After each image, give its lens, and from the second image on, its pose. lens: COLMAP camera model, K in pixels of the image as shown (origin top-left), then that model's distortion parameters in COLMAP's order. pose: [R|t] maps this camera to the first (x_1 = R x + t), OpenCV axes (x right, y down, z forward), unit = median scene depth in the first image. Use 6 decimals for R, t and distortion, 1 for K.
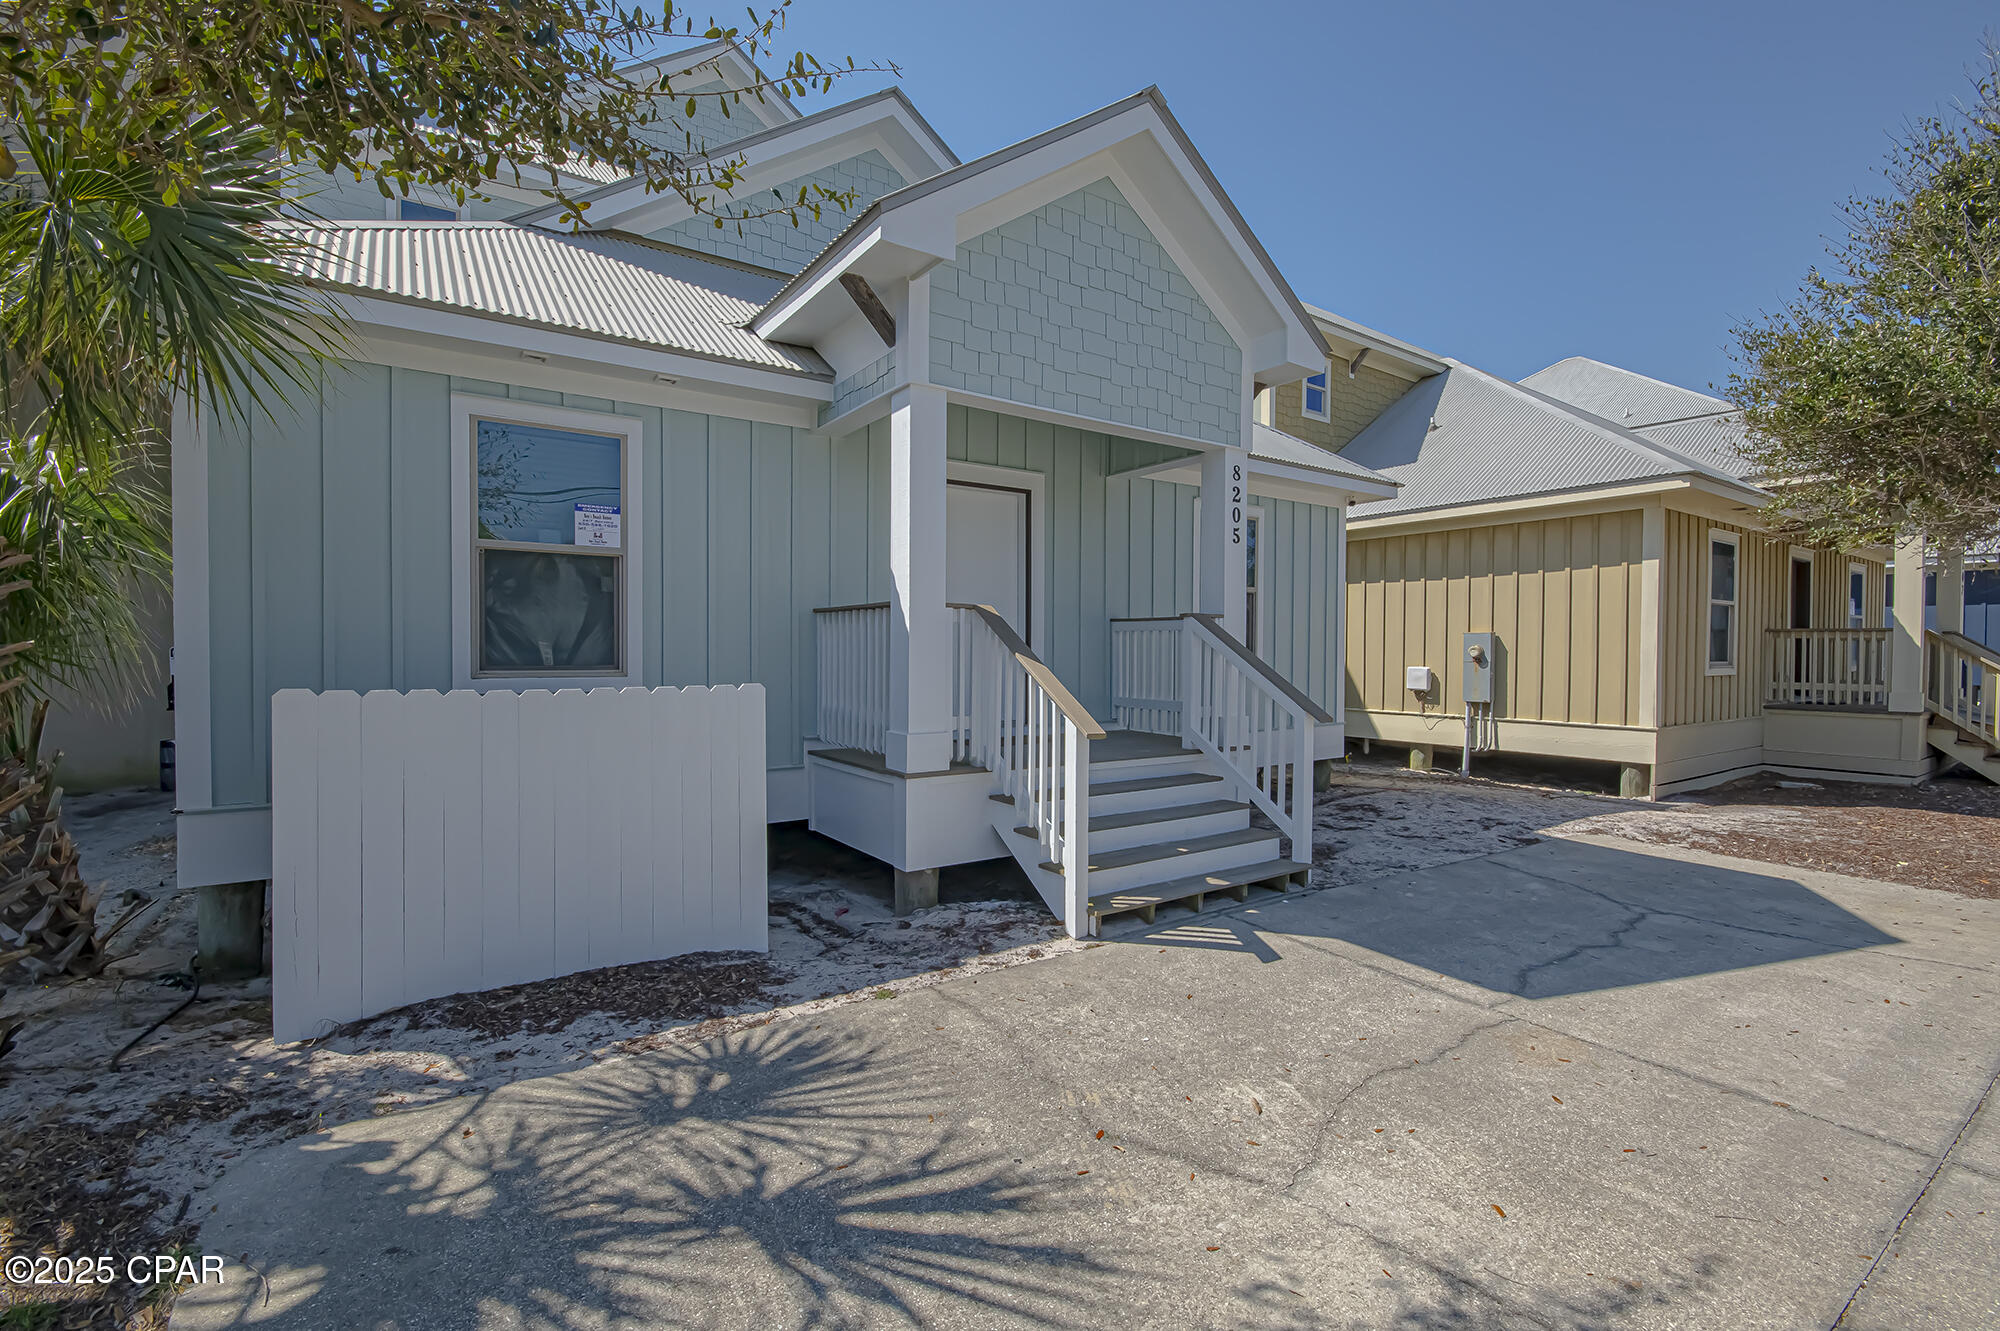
lens RADIAL K [[880.5, 0, 1009.6], [0, 880.5, 663.7], [0, 0, 1]] dist [-0.003388, -0.002602]
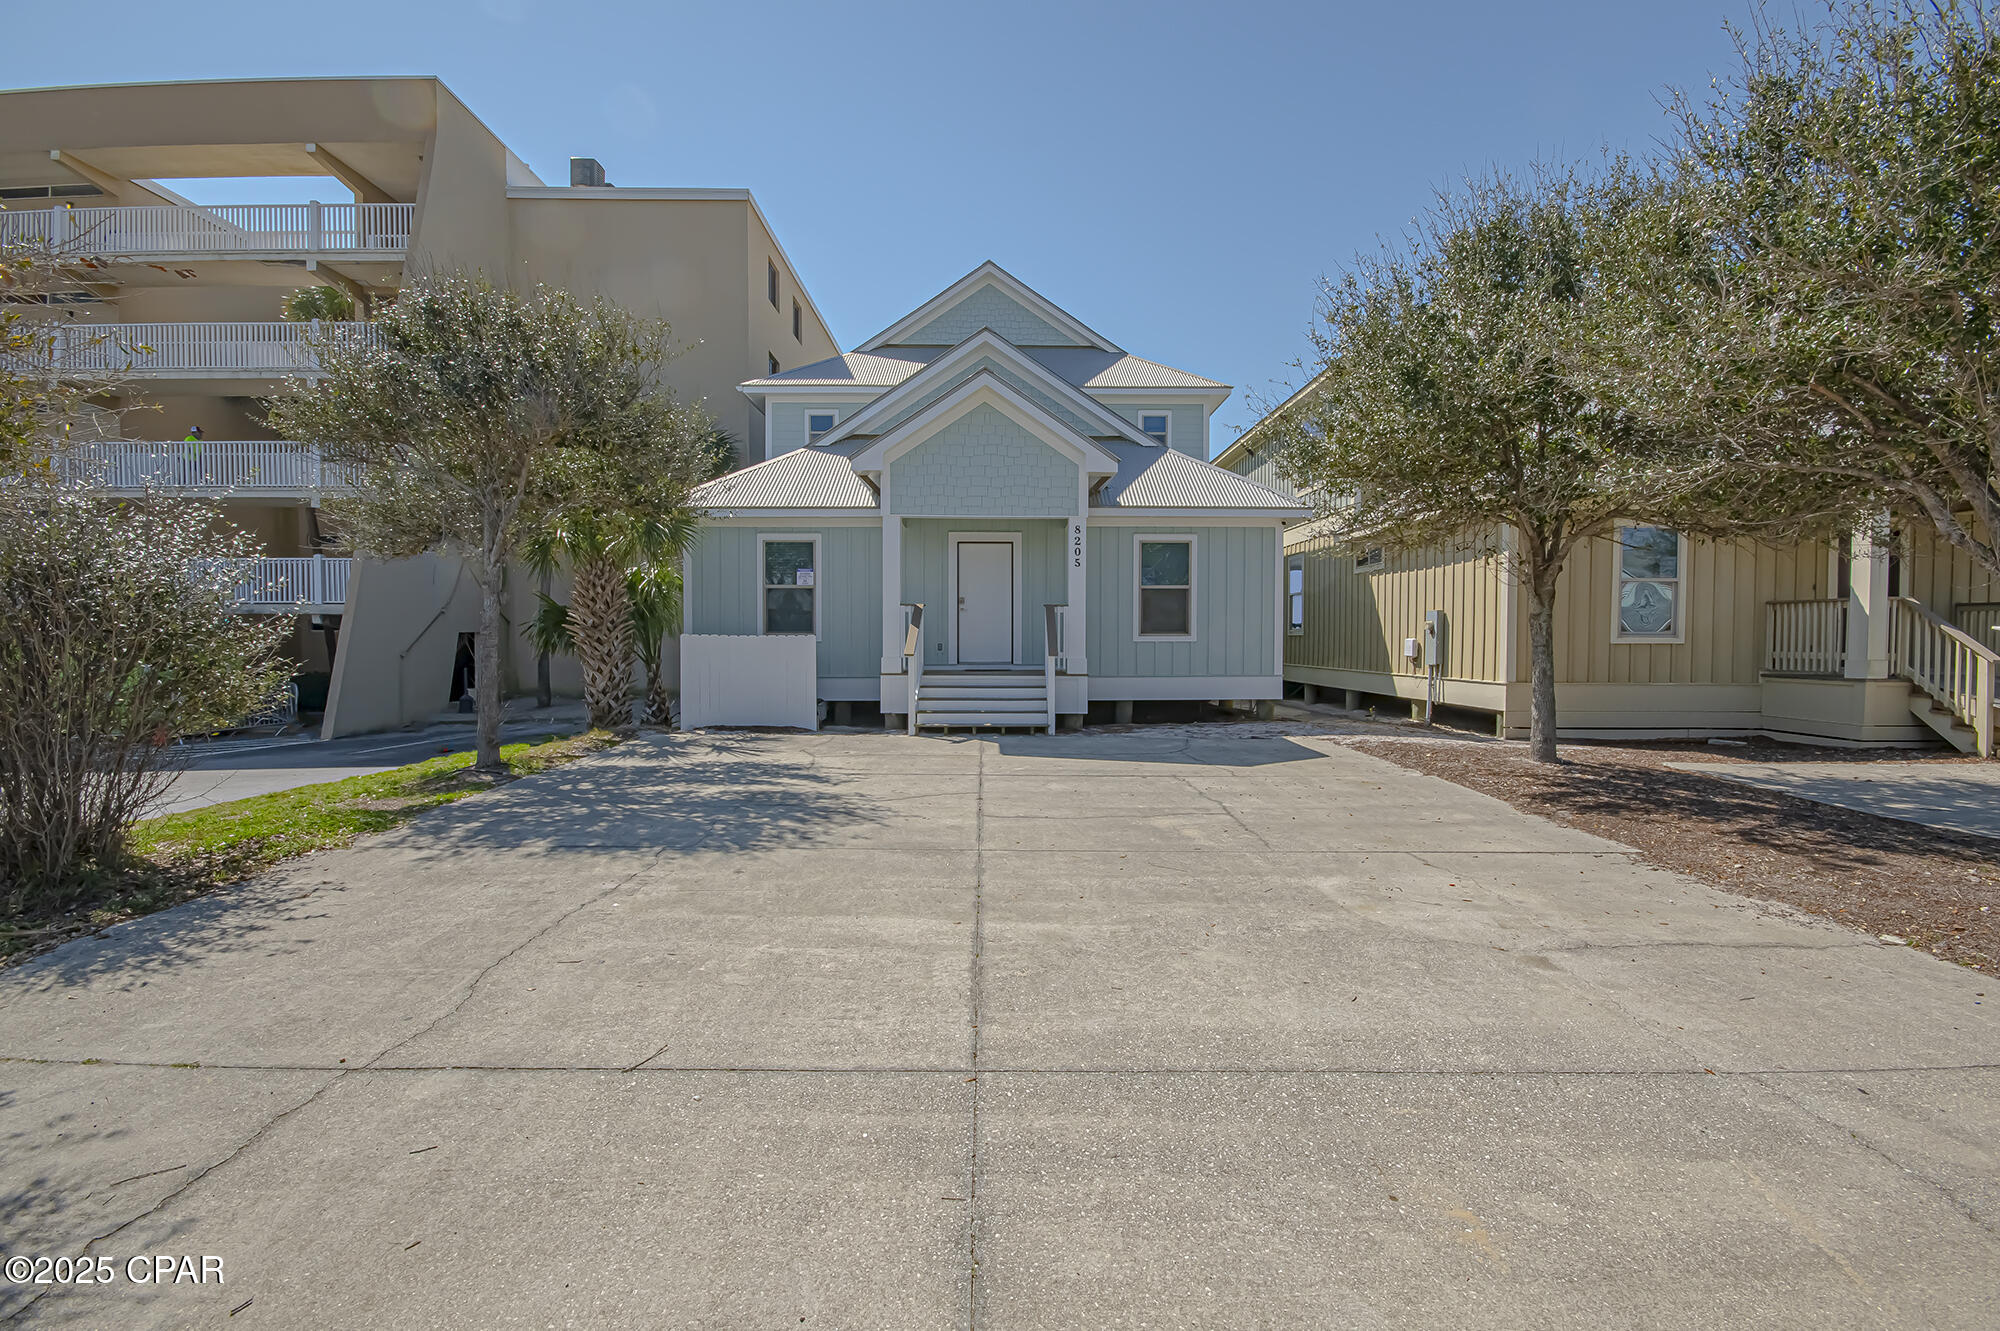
lens RADIAL K [[880.5, 0, 990.9], [0, 880.5, 658.8], [0, 0, 1]] dist [-0.003388, -0.002602]
pose [[0.821547, 0.007782, -0.570087, 1.182178], [-0.008409, 0.999963, 0.001531, 0.059439], [0.570078, 0.003536, 0.821583, -0.655757]]
